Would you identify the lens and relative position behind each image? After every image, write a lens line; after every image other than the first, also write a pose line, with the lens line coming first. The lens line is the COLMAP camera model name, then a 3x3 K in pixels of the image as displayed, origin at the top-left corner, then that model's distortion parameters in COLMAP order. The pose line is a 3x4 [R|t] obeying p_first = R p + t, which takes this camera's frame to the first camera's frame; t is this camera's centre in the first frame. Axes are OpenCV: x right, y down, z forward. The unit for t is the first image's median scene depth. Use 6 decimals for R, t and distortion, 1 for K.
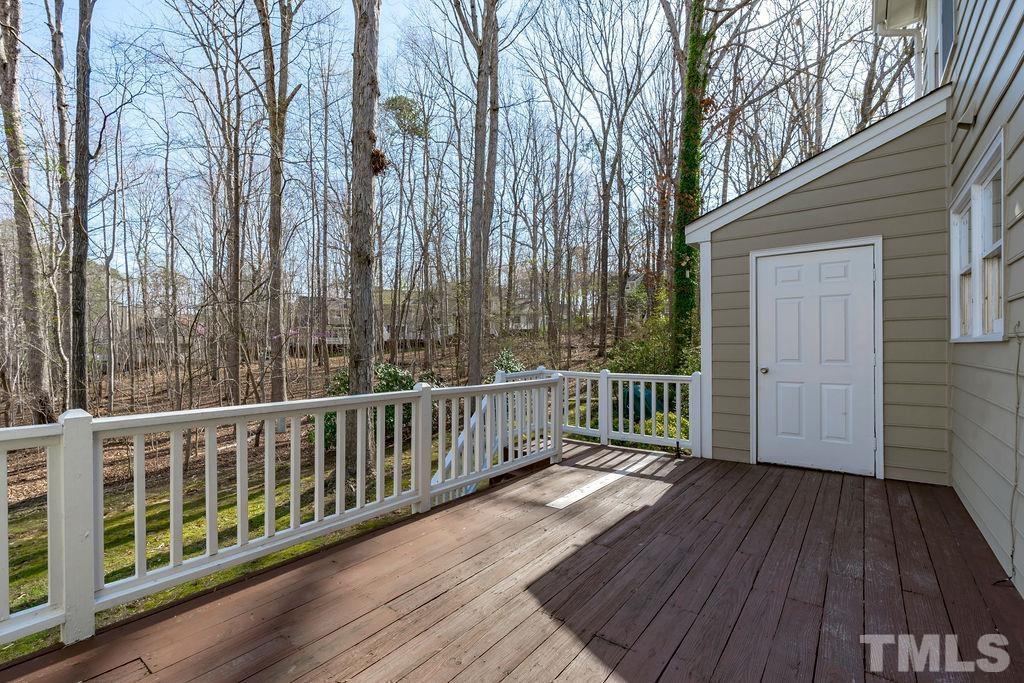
lens RADIAL K [[476.5, 0, 512.0], [0, 476.5, 341.5], [0, 0, 1]] dist [0.001044, 0.000380]
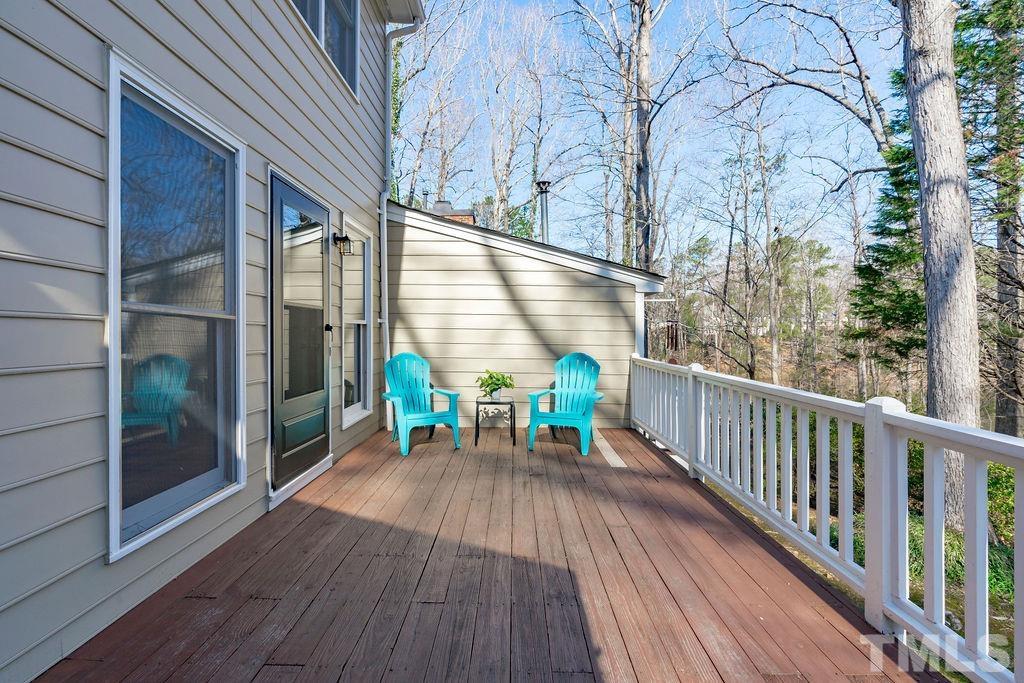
lens RADIAL K [[476.5, 0, 512.0], [0, 476.5, 341.5], [0, 0, 1]] dist [0.001044, 0.000380]
pose [[-0.813320, 0.007057, -0.581774, 0.675986], [0.001562, 0.999949, 0.009946, 0.015573], [0.581814, 0.007181, -0.813290, 1.640843]]
